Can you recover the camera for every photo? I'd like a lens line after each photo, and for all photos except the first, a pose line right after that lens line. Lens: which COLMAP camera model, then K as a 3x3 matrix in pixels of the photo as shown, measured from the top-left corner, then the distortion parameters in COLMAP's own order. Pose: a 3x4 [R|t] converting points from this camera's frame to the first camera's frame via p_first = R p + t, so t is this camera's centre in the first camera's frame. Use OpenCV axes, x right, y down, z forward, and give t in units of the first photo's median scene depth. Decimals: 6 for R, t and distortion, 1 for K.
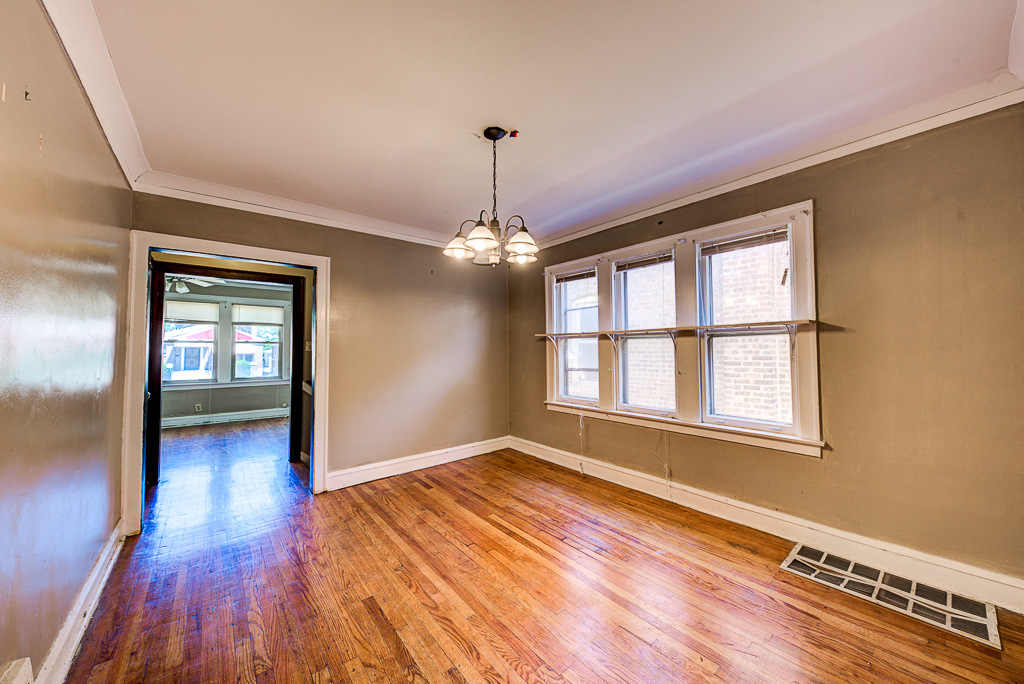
lens RADIAL K [[343.2, 0, 511.8], [0, 343.2, 336.1], [0, 0, 1]] dist [0.013485, -0.006417]
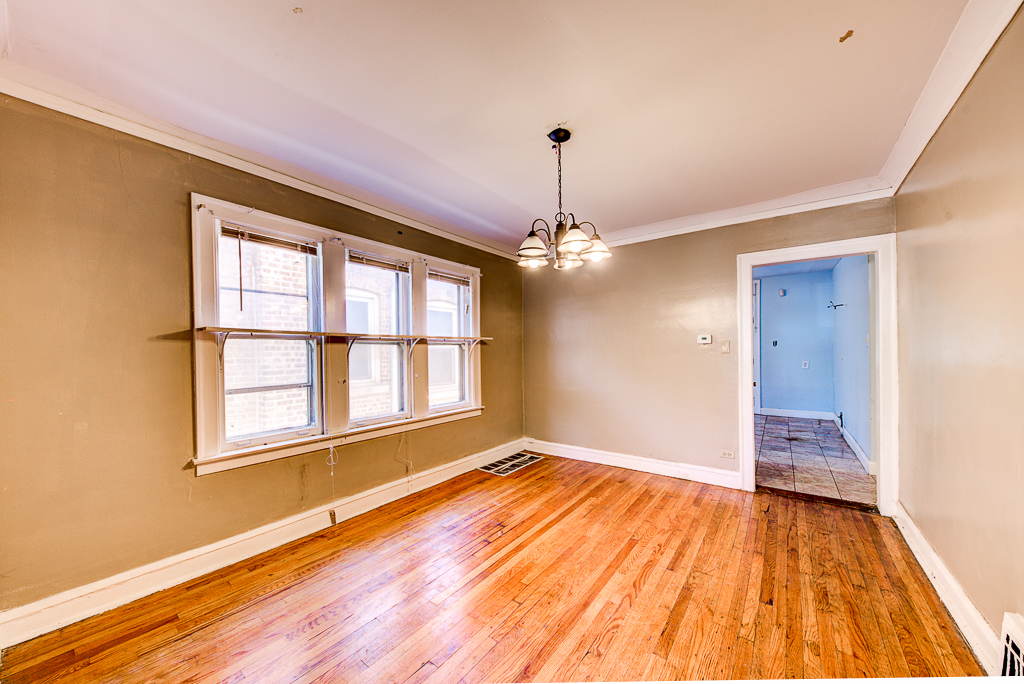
lens RADIAL K [[352.4, 0, 514.9], [0, 352.4, 349.9], [0, 0, 1]] dist [0.001768, -0.002962]
pose [[-0.202687, 0.017349, 0.979090, -0.698760], [-0.023144, 0.999479, -0.022501, 0.039744], [-0.978970, -0.027220, -0.202180, 0.906461]]
